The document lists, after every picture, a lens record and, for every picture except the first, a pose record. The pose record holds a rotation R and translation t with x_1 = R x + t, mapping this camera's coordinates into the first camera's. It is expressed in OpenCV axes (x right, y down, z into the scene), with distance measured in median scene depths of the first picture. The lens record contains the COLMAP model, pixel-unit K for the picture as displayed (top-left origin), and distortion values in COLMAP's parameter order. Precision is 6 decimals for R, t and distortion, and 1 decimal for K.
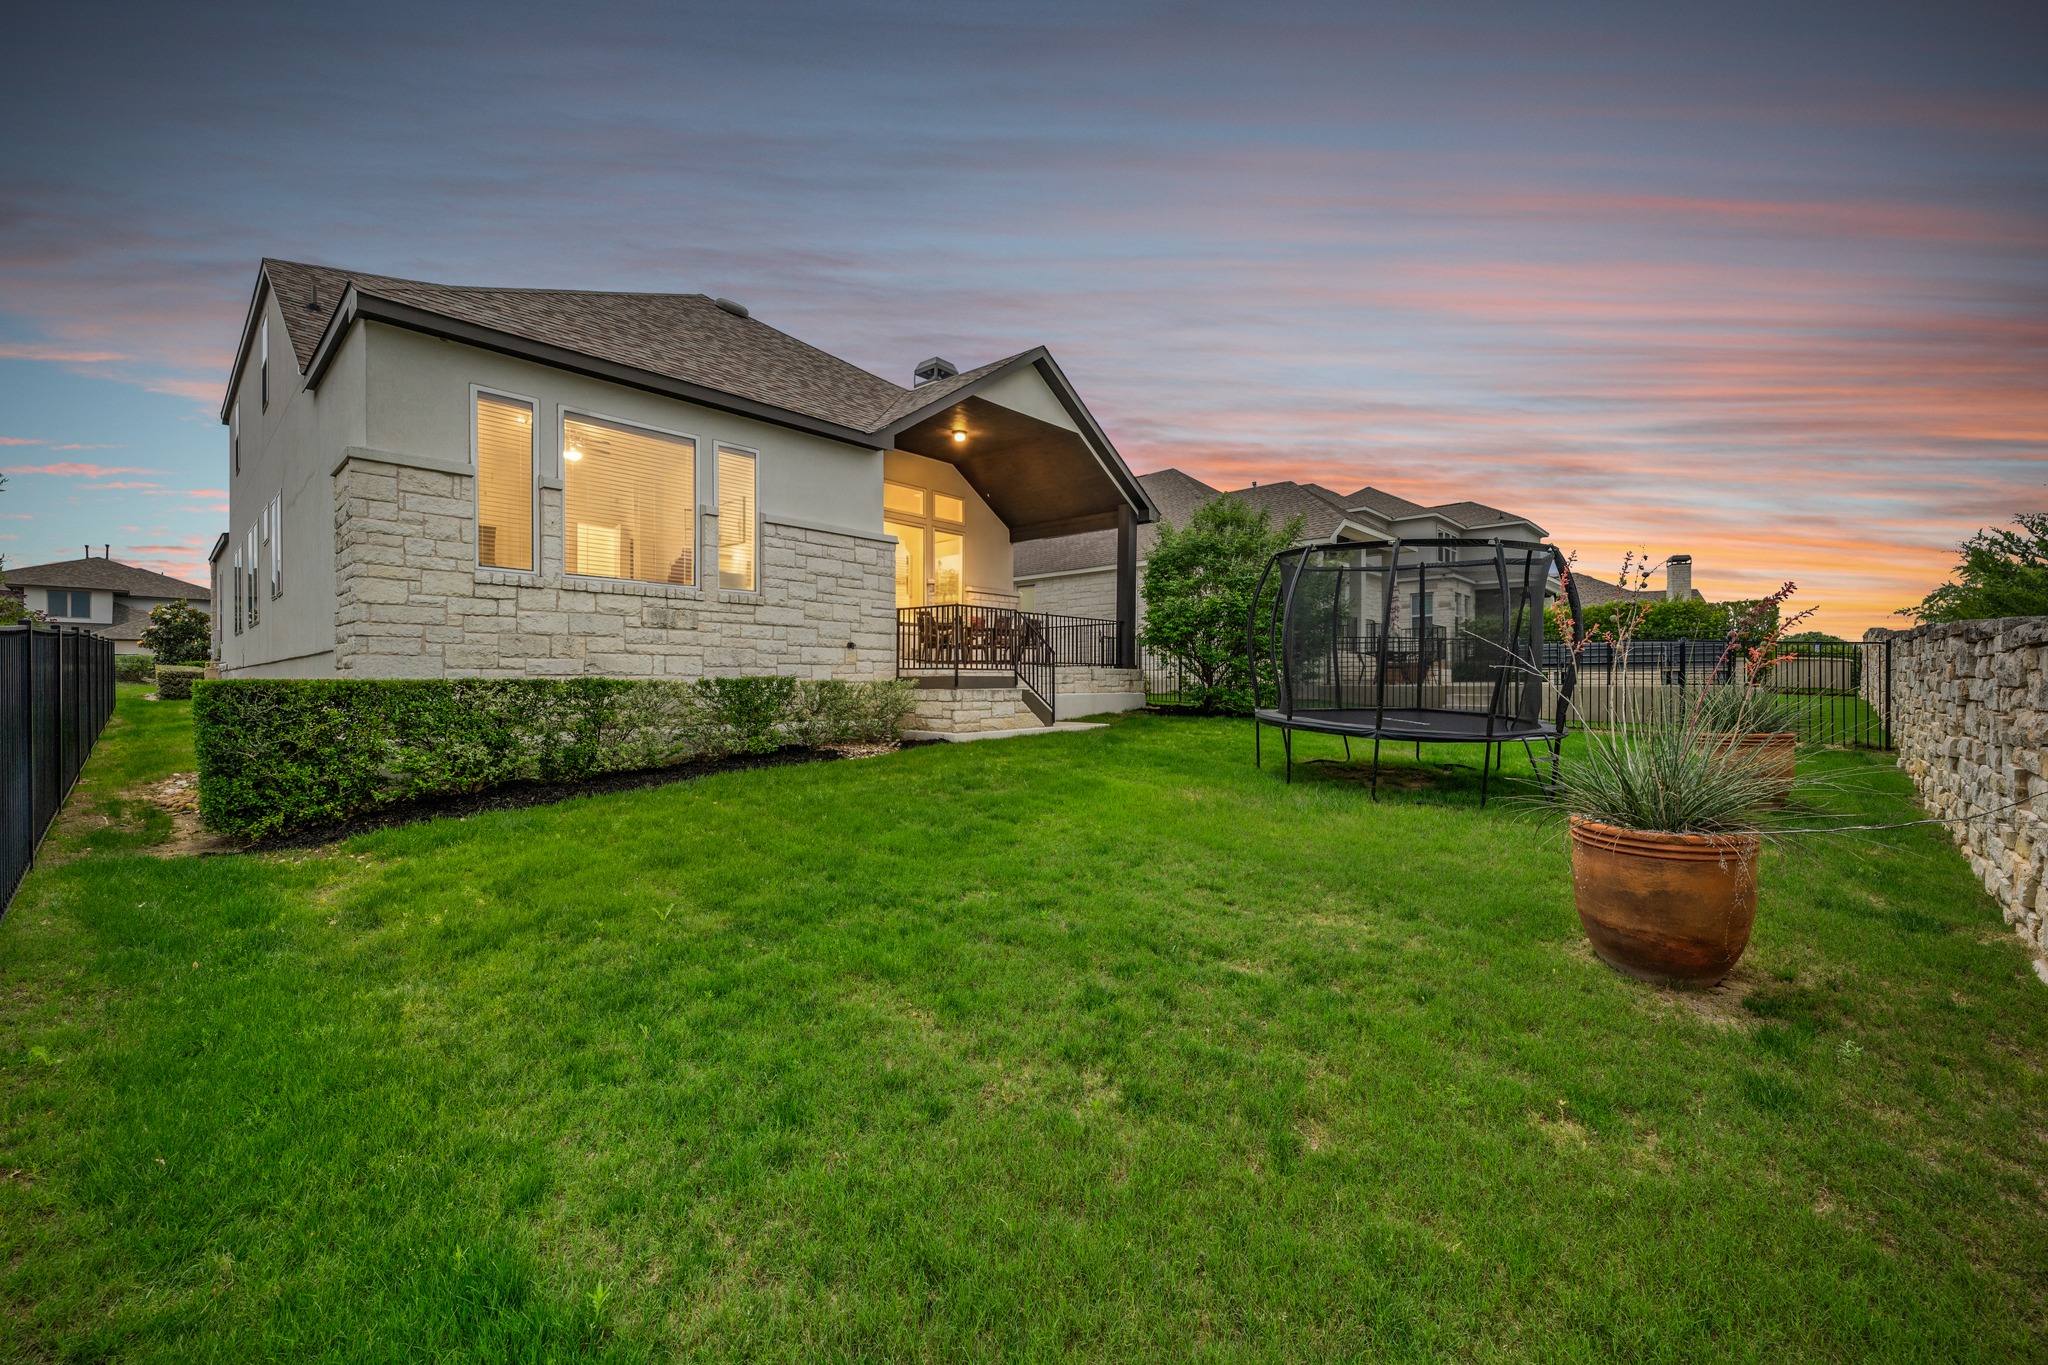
lens RADIAL K [[823.5, 0, 1024.5], [0, 823.5, 683.6], [0, 0, 1]] dist [0.001921, 0.000077]
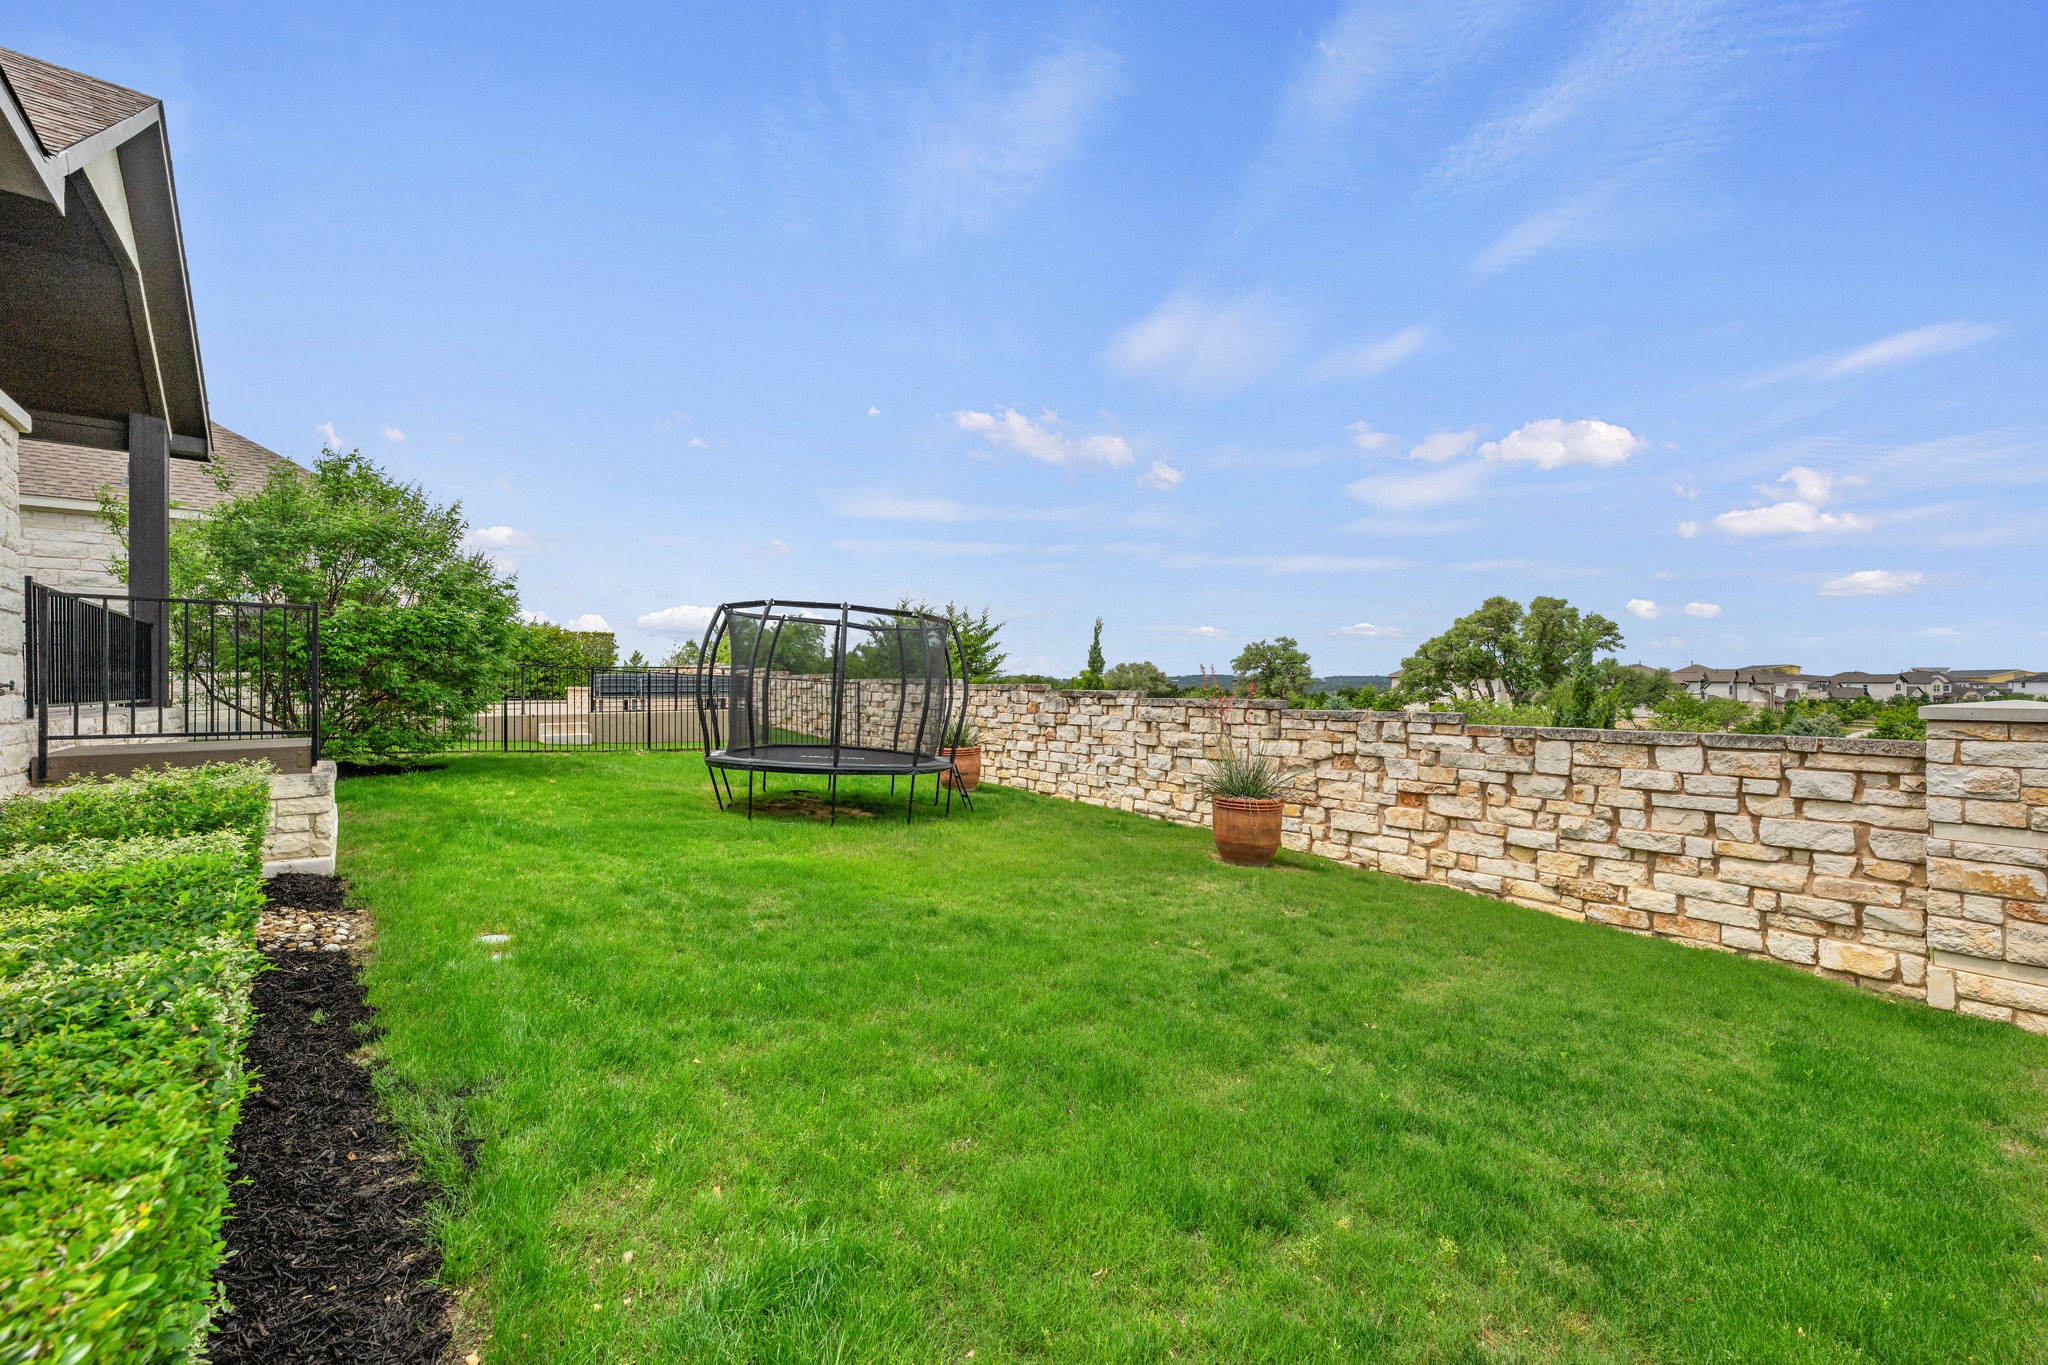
lens RADIAL K [[823.5, 0, 1024.0], [0, 823.5, 688.0], [0, 0, 1]] dist [0.001921, 0.000077]
pose [[0.073814, 0.000181, 0.997272, -1.195101], [-0.008454, 0.999964, 0.000444, -0.095083], [-0.997236, -0.008464, 0.073813, 1.161357]]
